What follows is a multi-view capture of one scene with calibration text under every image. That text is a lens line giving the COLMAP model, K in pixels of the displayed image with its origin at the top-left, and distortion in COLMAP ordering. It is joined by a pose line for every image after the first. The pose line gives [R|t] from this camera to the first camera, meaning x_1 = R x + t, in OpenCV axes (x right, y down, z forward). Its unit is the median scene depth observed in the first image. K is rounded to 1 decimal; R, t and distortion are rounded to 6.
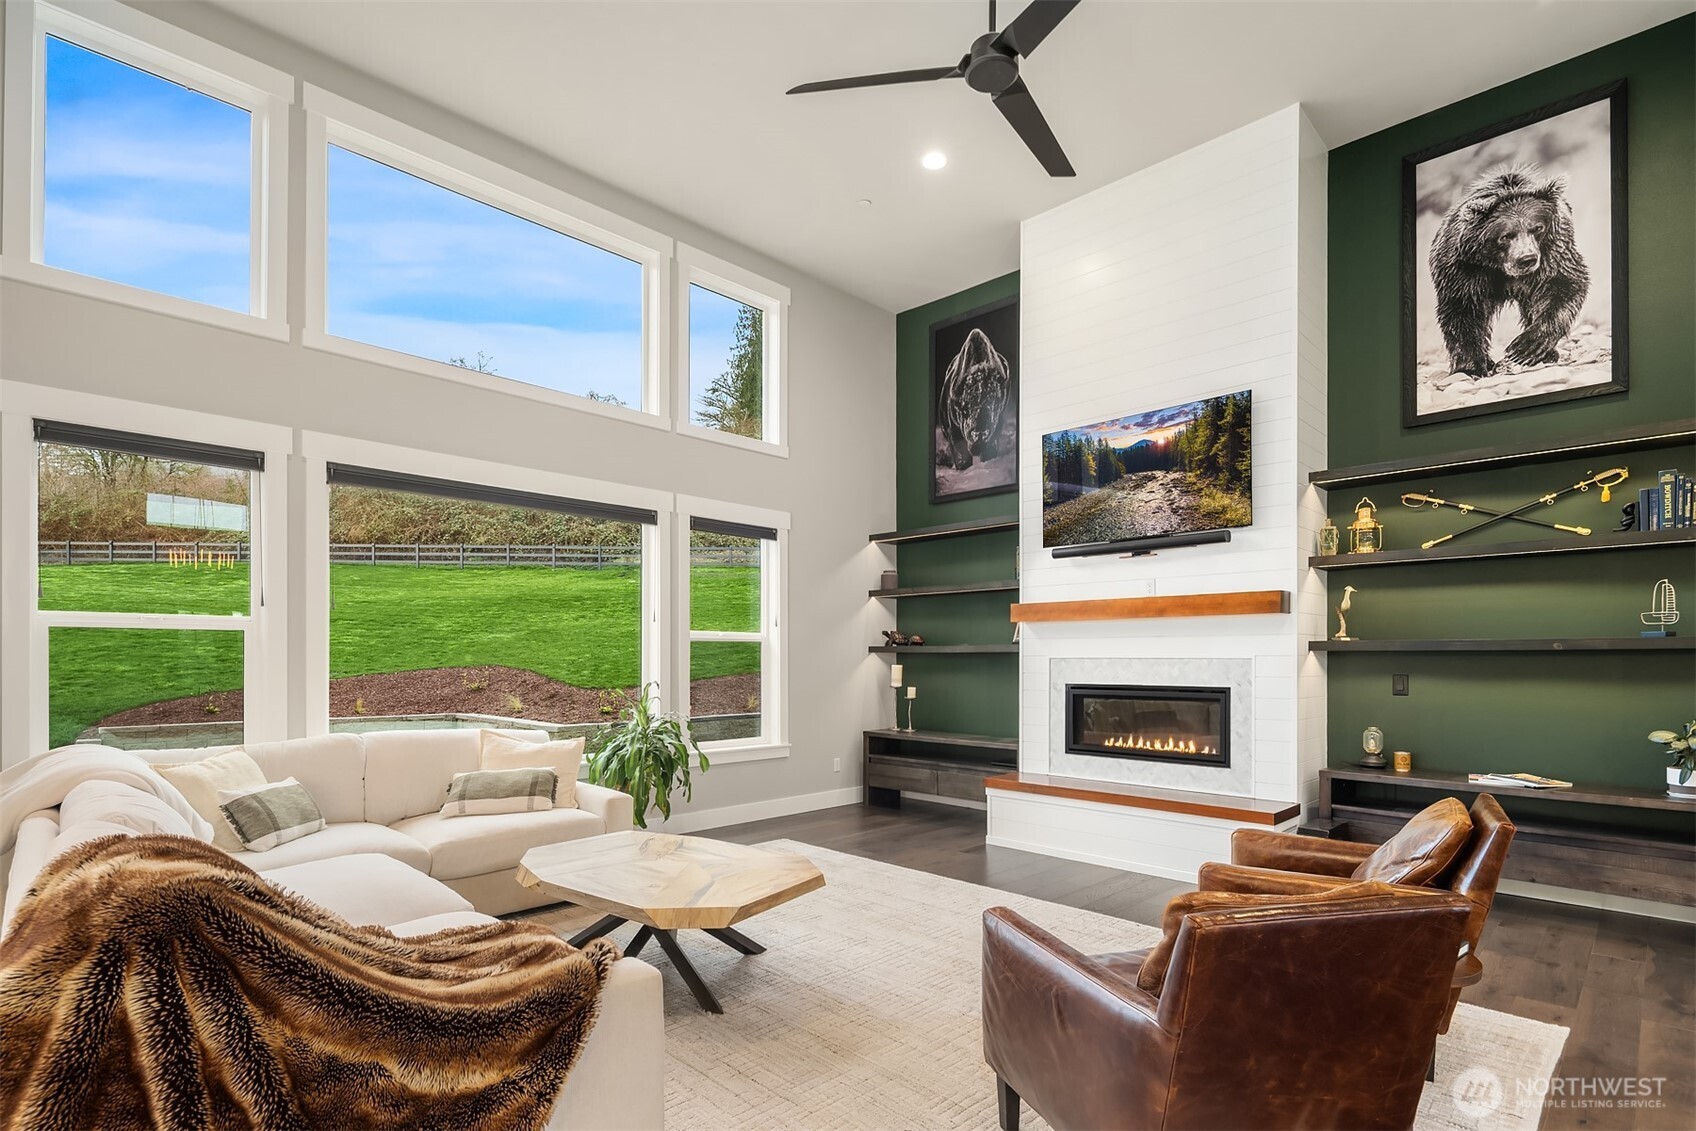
lens RADIAL K [[823.3, 0, 864.3], [0, 823.3, 658.2], [0, 0, 1]] dist [0.004279, -0.005032]
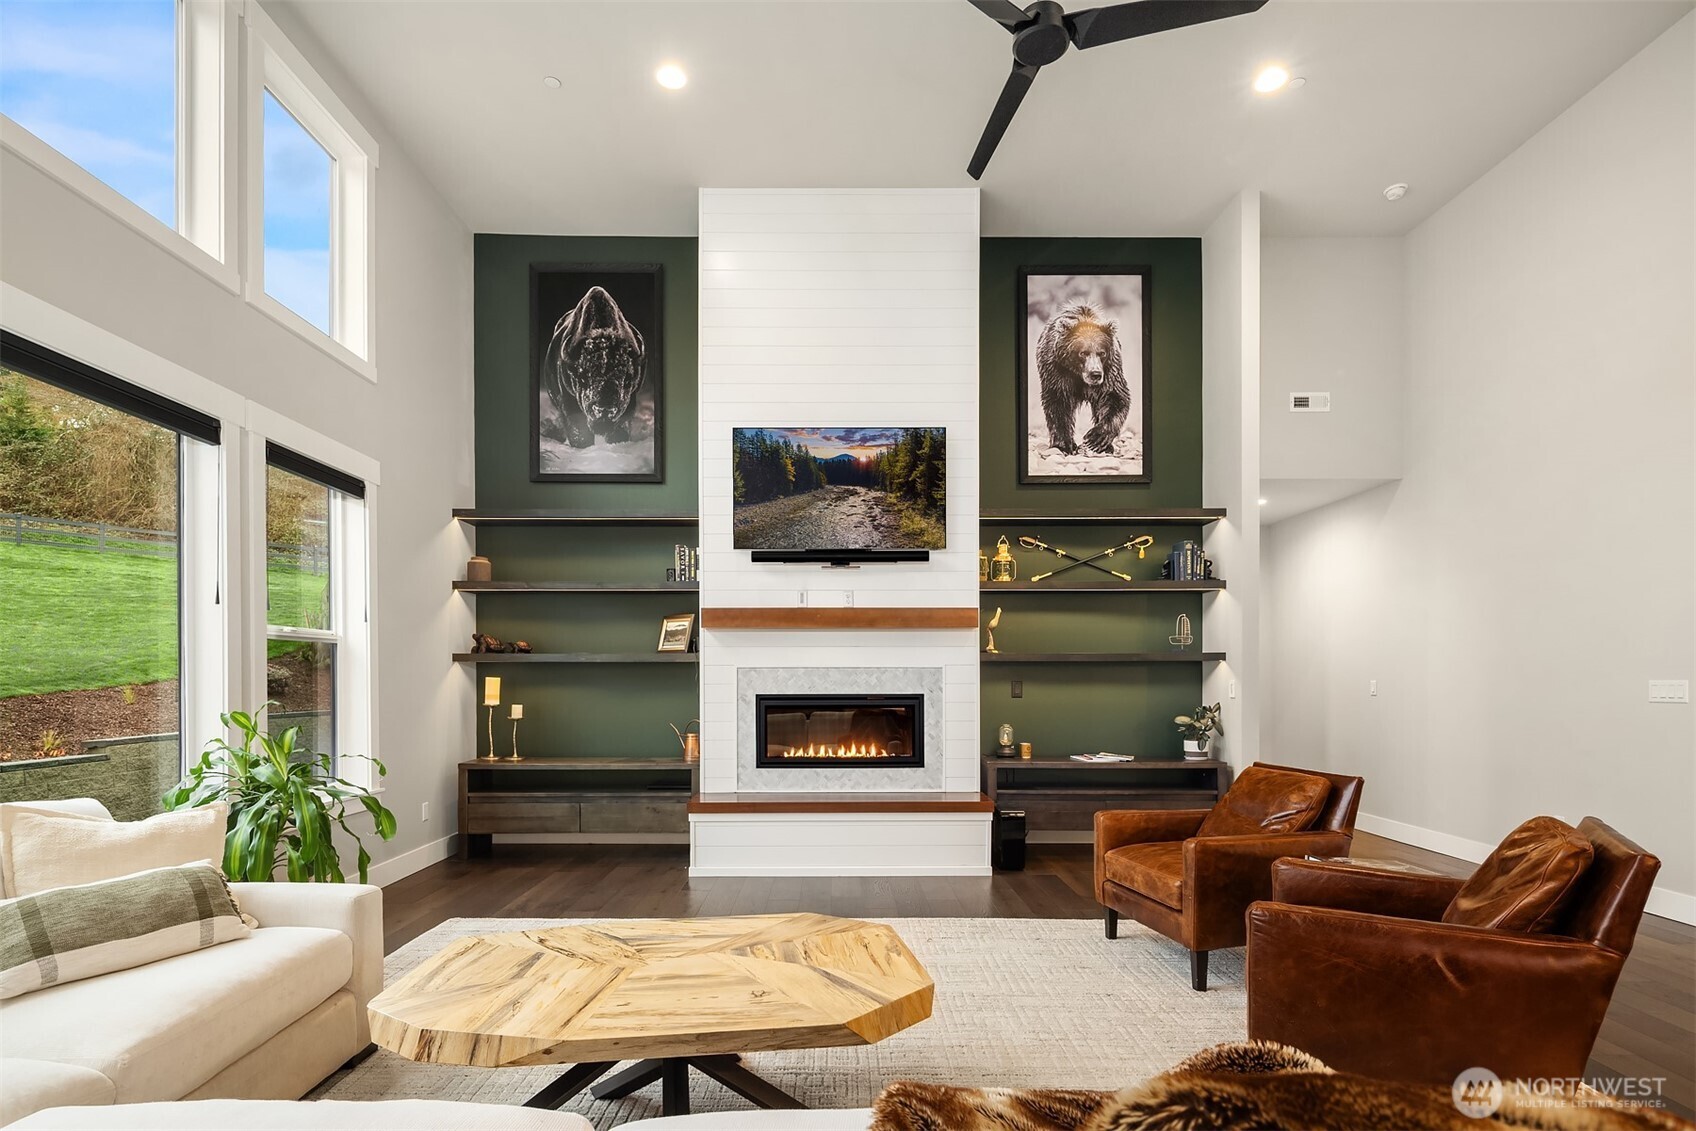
lens RADIAL K [[823.3, 0, 855.3], [0, 823.3, 680.5], [0, 0, 1]] dist [0.004279, -0.005032]
pose [[0.716315, -0.005876, 0.697753, -0.375700], [0.002843, 0.999981, 0.005503, 0.010861], [-0.697771, -0.001958, 0.716318, 0.264326]]
